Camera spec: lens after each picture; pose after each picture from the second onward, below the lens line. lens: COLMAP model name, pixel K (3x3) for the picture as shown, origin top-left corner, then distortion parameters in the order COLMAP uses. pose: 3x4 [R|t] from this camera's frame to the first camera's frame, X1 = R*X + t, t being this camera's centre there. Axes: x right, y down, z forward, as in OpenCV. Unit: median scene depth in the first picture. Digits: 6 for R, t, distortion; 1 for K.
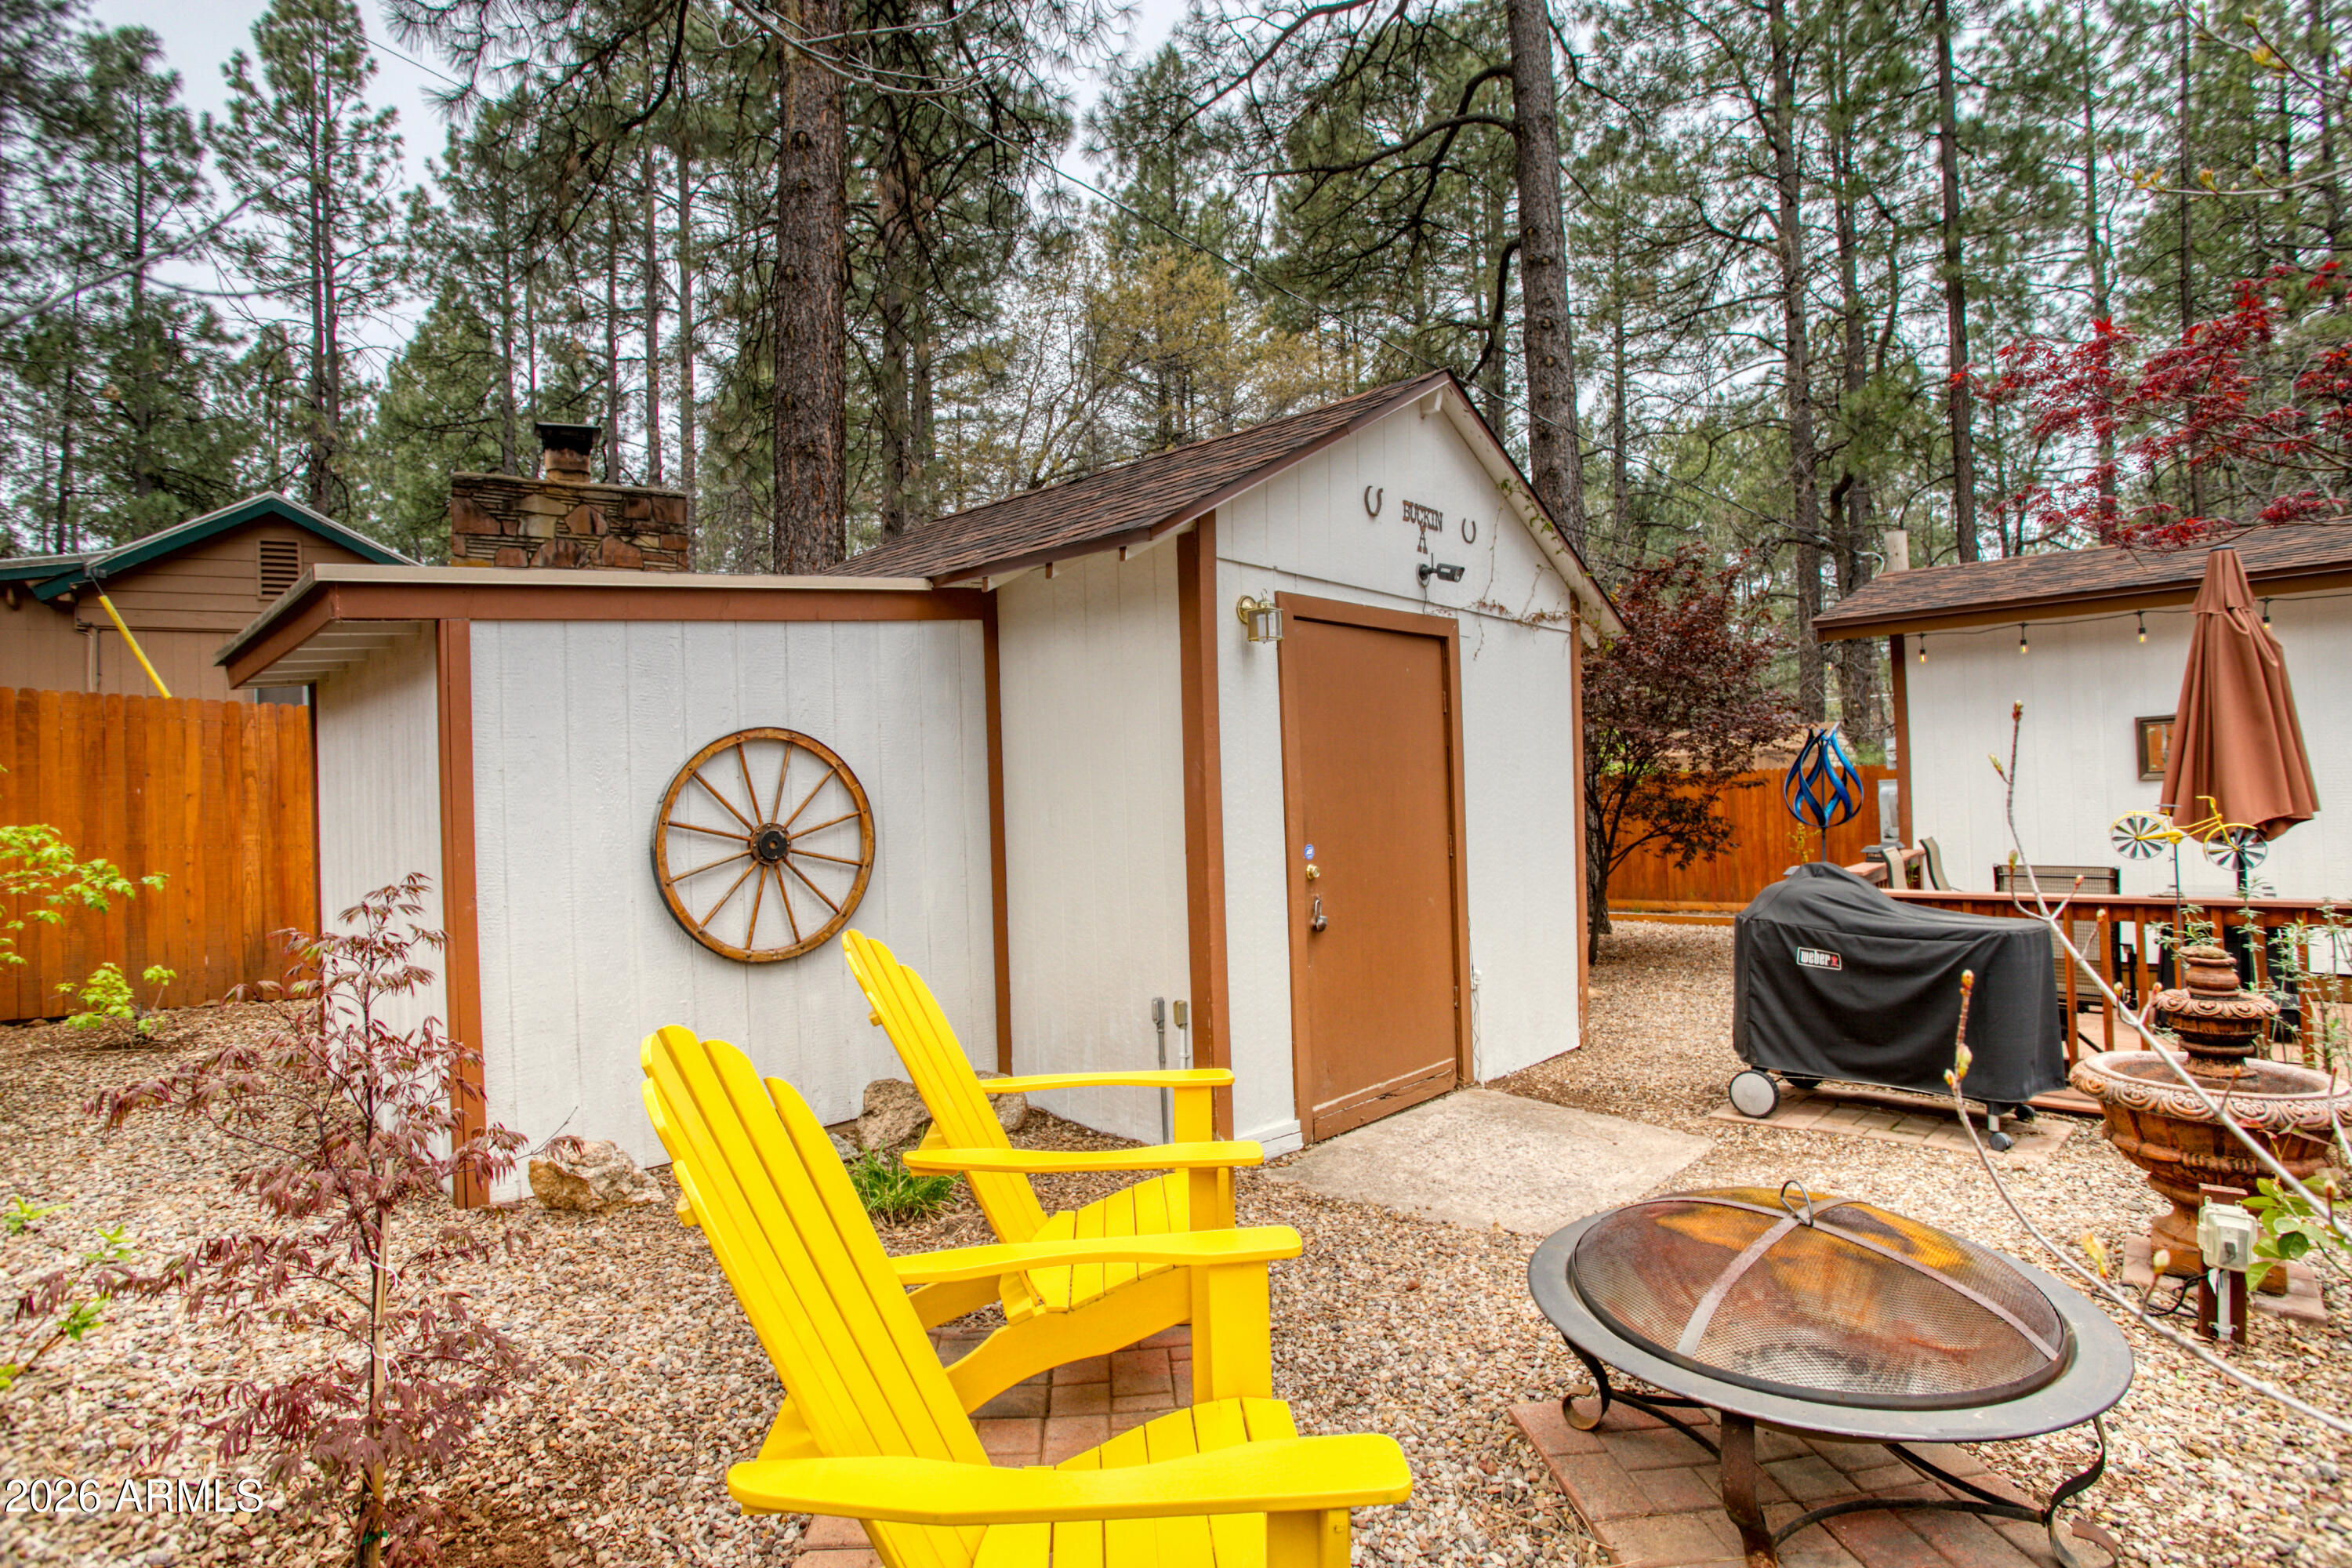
lens RADIAL K [[1124.5, 0, 1196.4], [0, 1124.5, 783.4], [0, 0, 1]] dist [-0.045870, 0.003938]
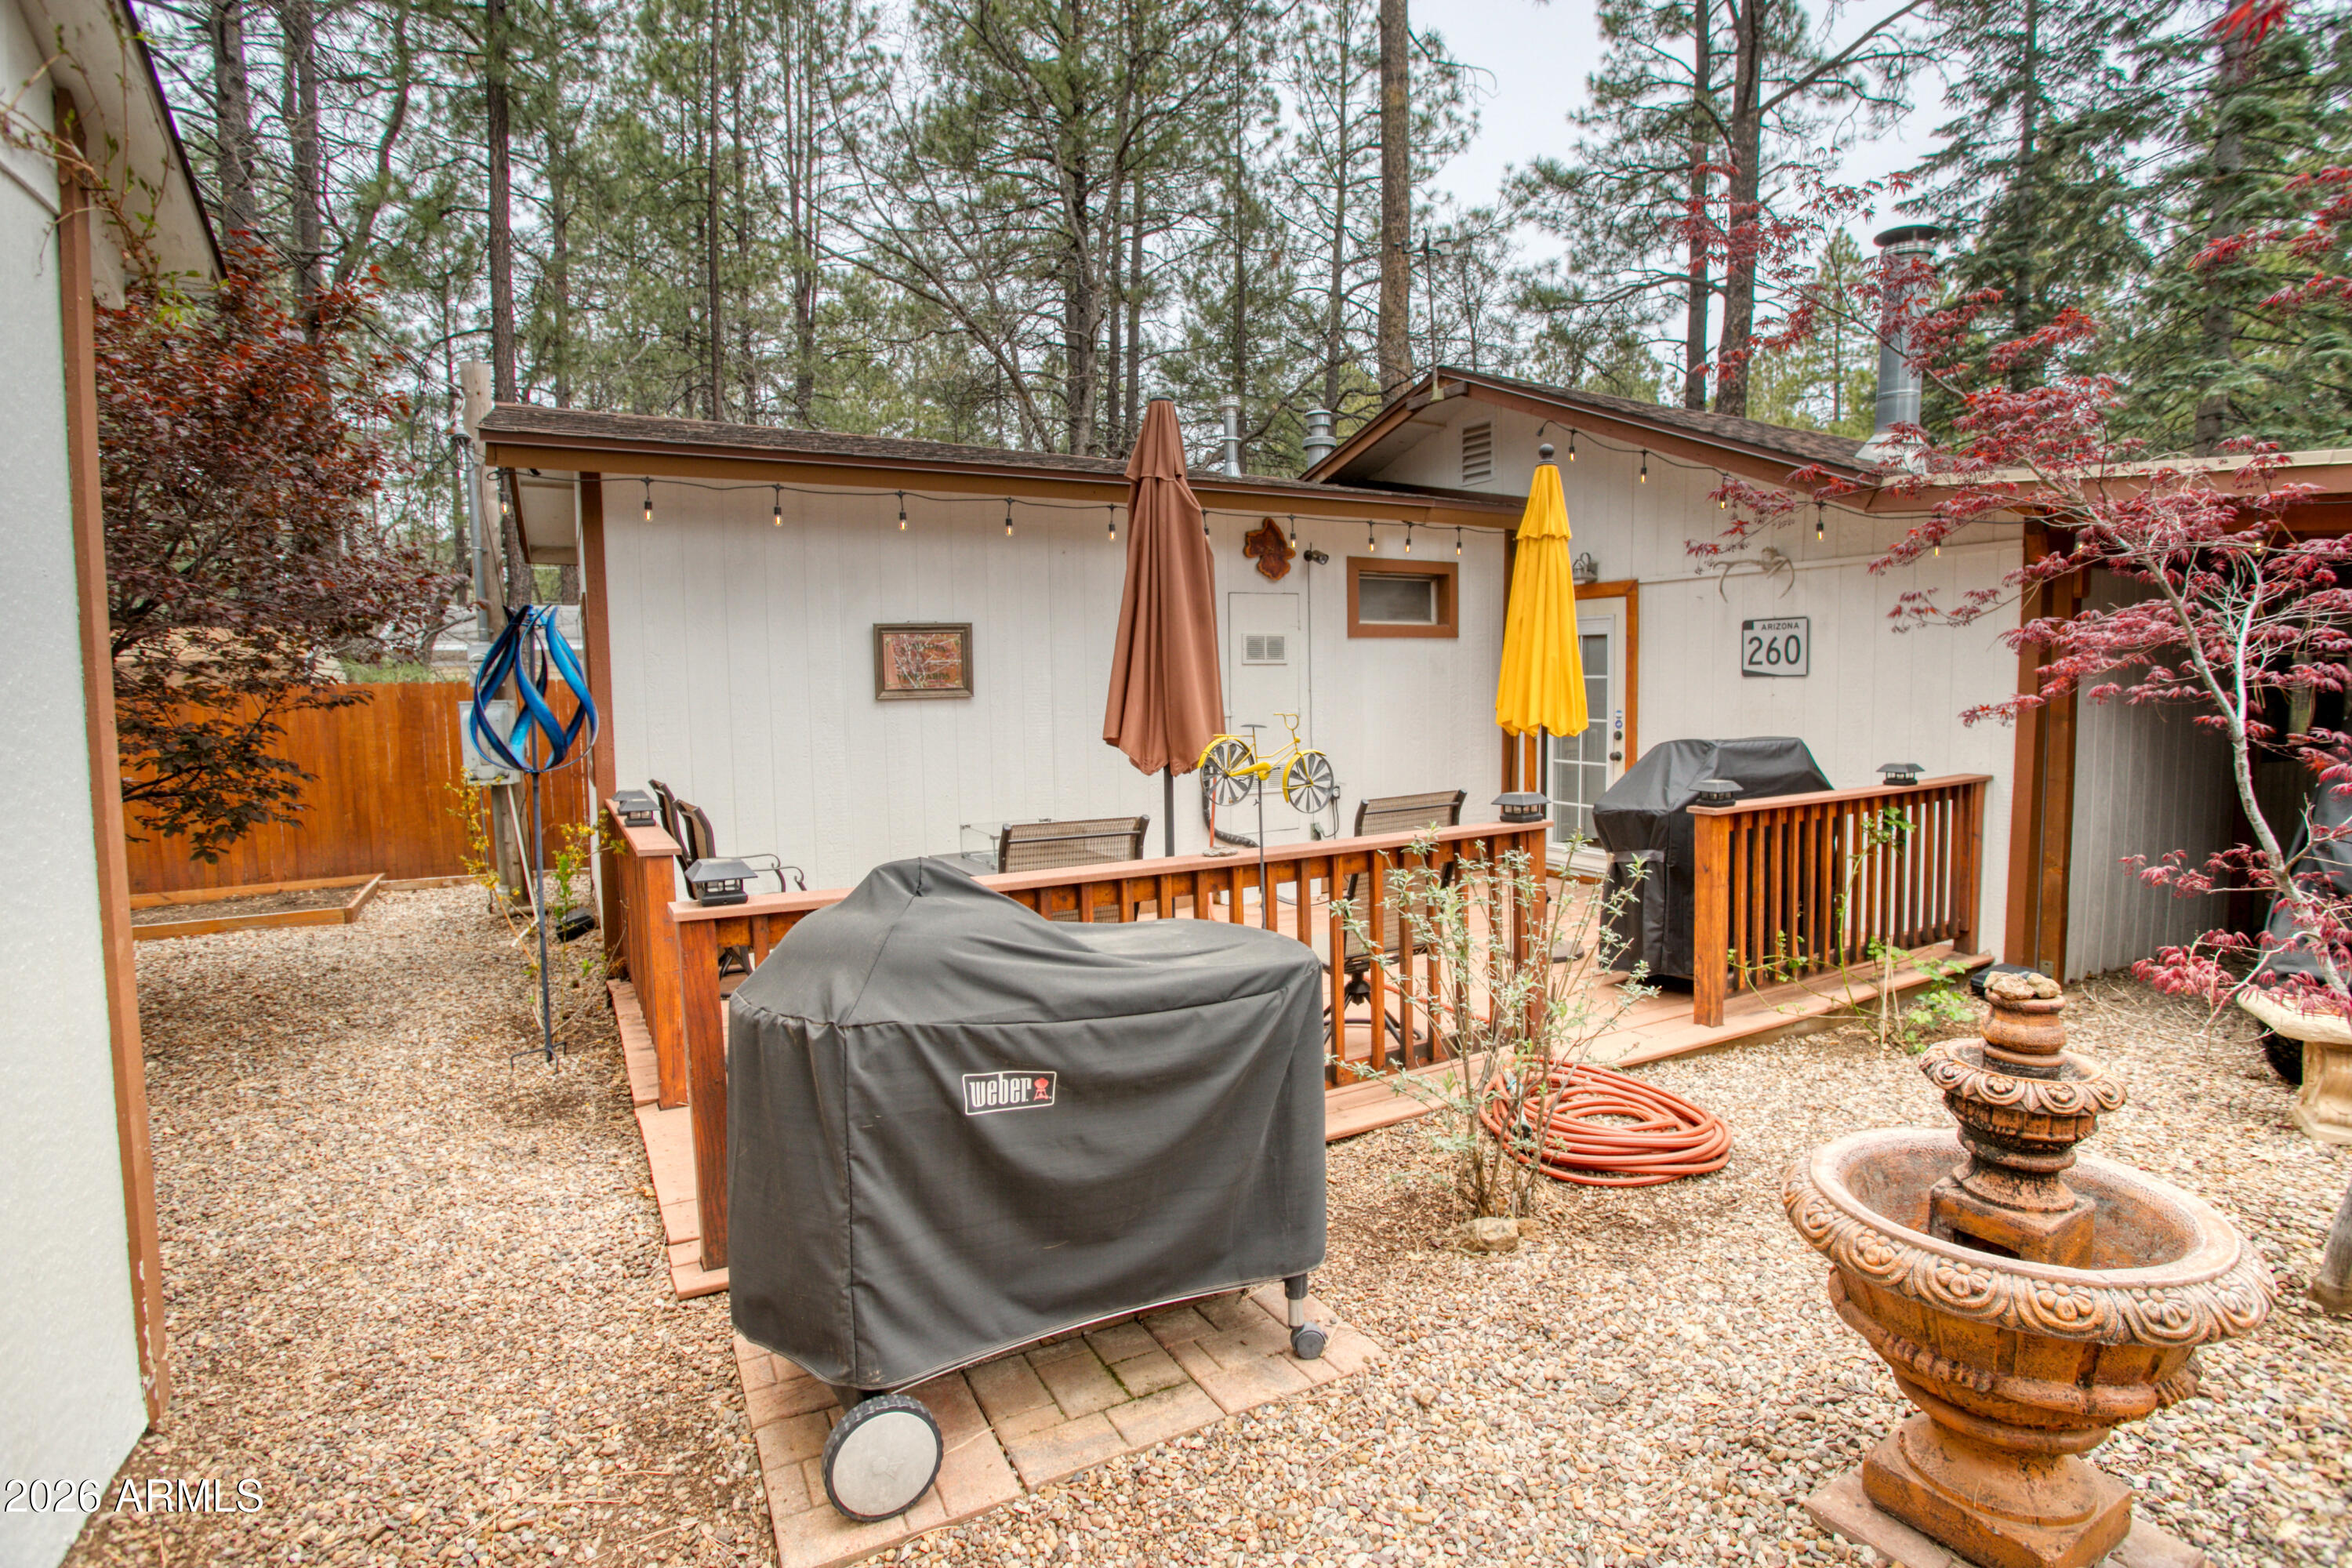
lens RADIAL K [[1124.5, 0, 1177.1], [0, 1124.5, 771.3], [0, 0, 1]] dist [-0.045870, 0.003938]
pose [[0.295216, -0.034581, 0.954805, 0.181817], [-0.018069, 0.998964, 0.041767, 0.018497], [-0.955260, -0.029582, 0.294285, 0.829881]]
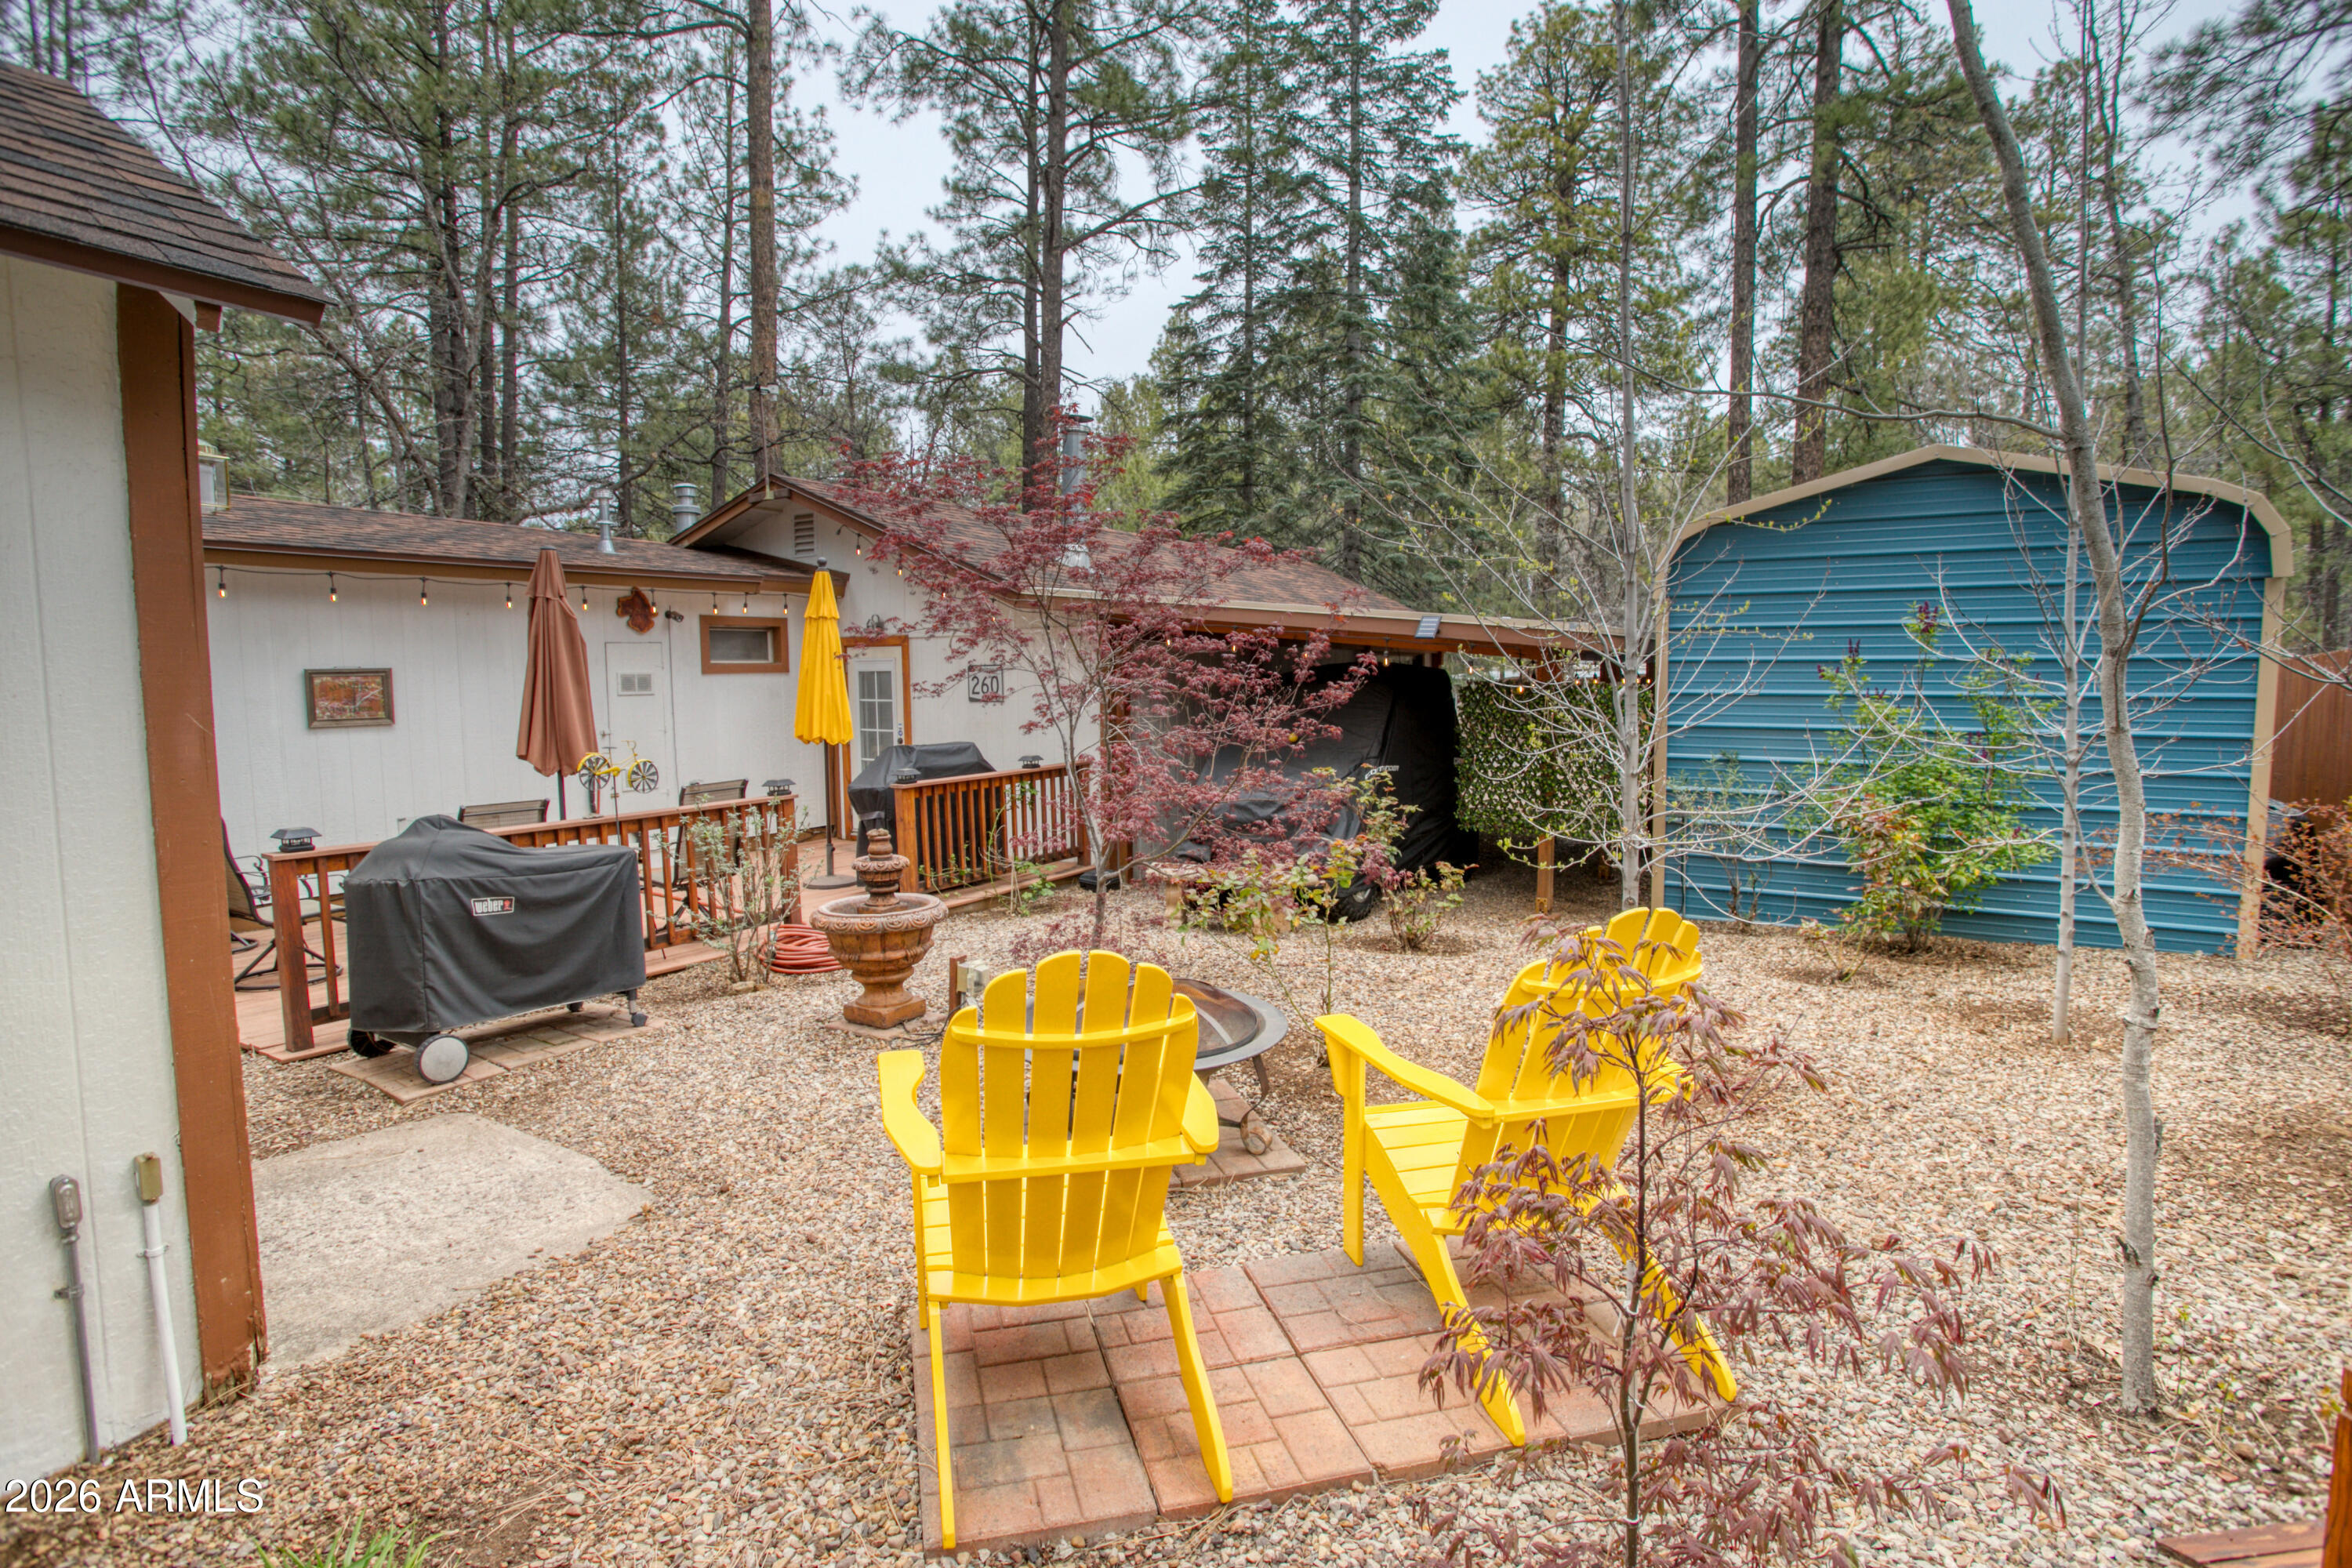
lens RADIAL K [[1124.5, 0, 1169.4], [0, 1124.5, 765.8], [0, 0, 1]] dist [-0.045870, 0.003938]
pose [[-0.195108, -0.033577, 0.980207, -0.563257], [-0.003163, 0.999430, 0.033606, -0.006497], [-0.980777, 0.003457, -0.195103, 0.594871]]
